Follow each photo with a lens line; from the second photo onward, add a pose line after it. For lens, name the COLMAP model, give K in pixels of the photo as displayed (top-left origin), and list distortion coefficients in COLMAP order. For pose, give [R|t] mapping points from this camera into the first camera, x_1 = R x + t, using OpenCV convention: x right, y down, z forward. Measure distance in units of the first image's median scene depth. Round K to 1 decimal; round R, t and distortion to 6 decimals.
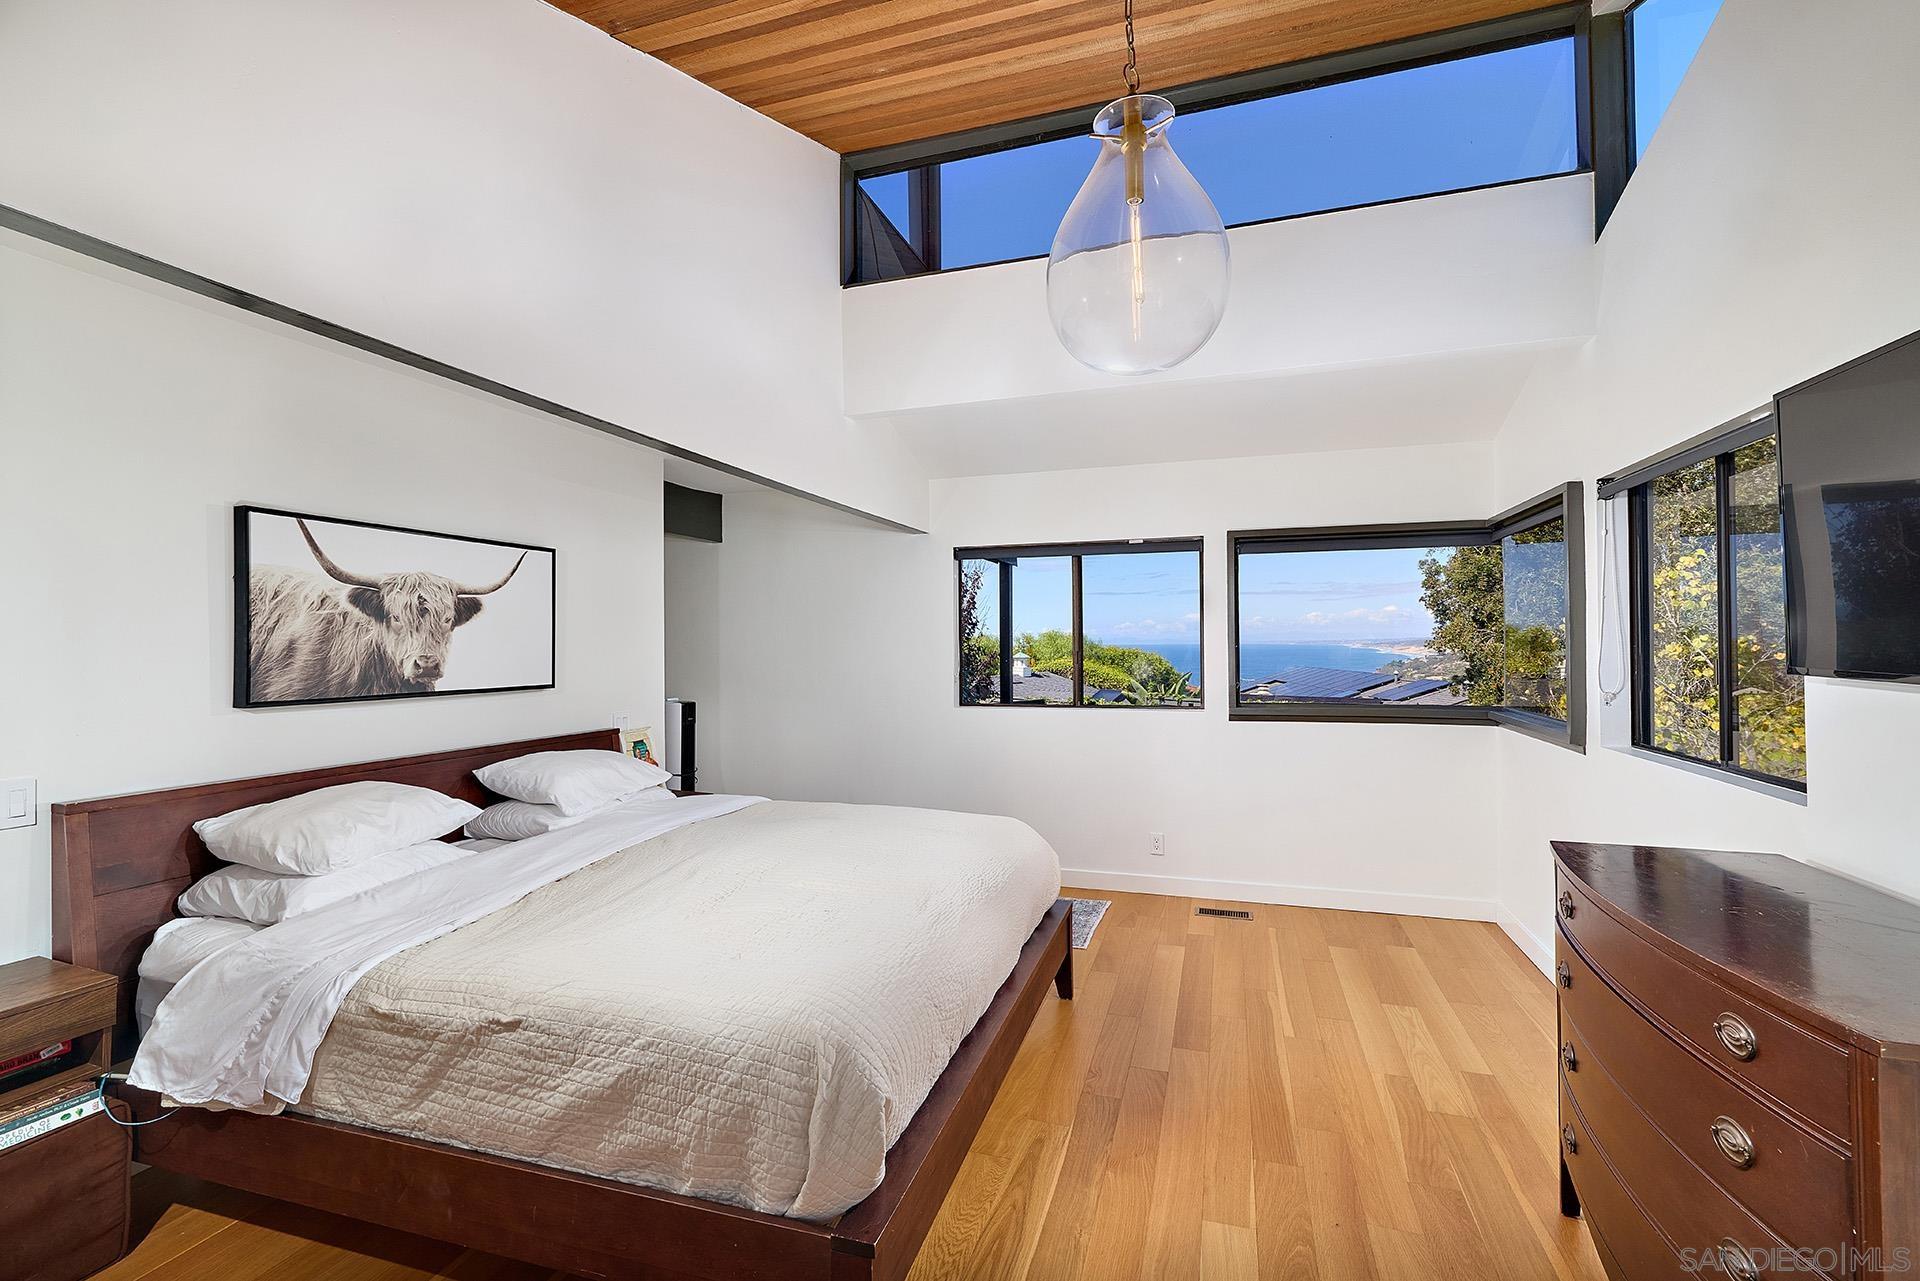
lens RADIAL K [[823.1, 0, 954.2], [0, 823.1, 636.8], [0, 0, 1]] dist [0.001097, 0.000657]
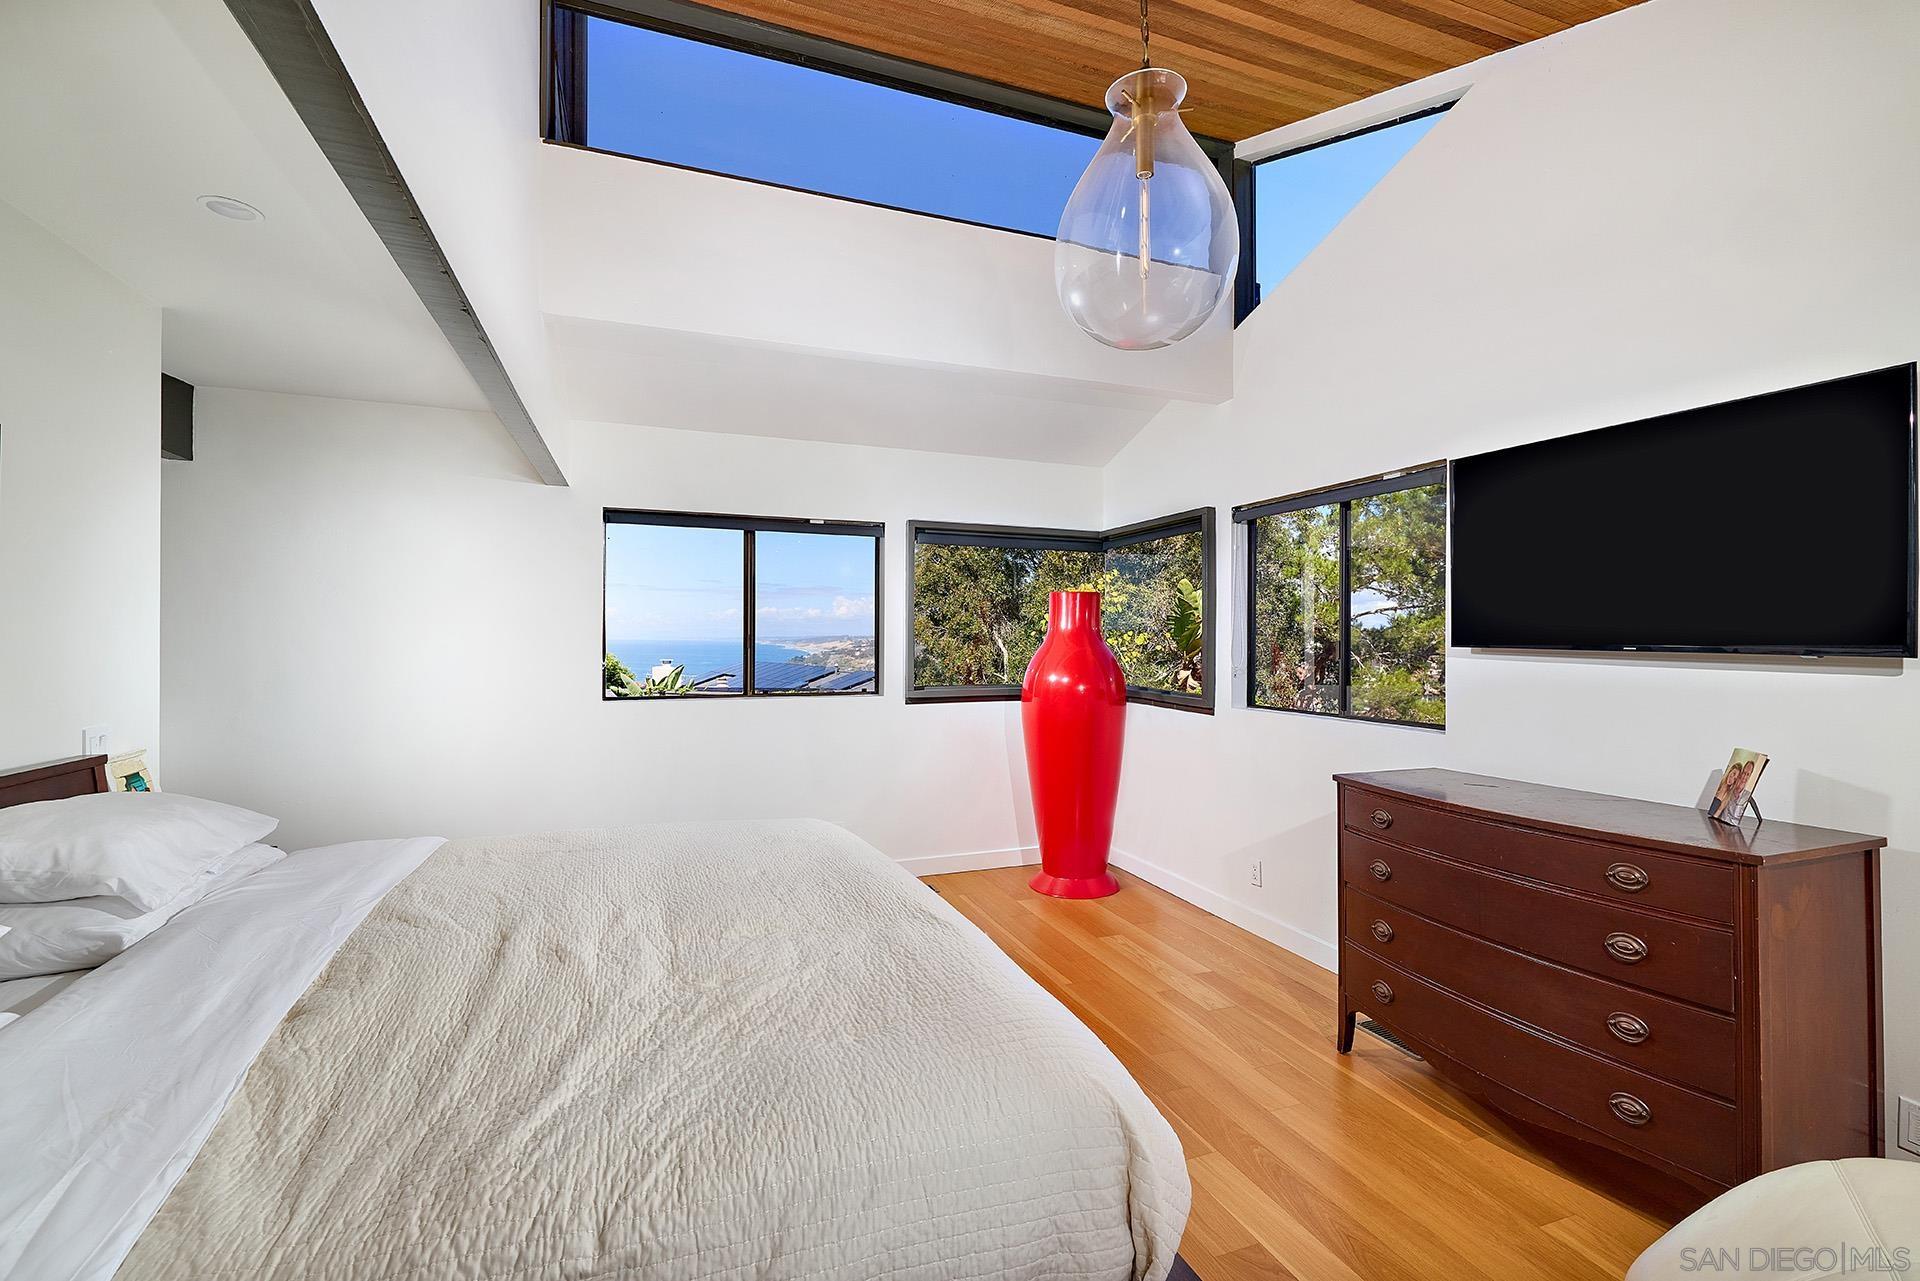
lens RADIAL K [[823.1, 0, 954.2], [0, 823.1, 636.8], [0, 0, 1]] dist [0.001097, 0.000657]
pose [[0.780101, 0.012878, 0.625521, -0.304927], [-0.016304, 0.999867, -0.000253, 0.019695], [-0.625441, -0.010001, 0.780207, 0.183329]]
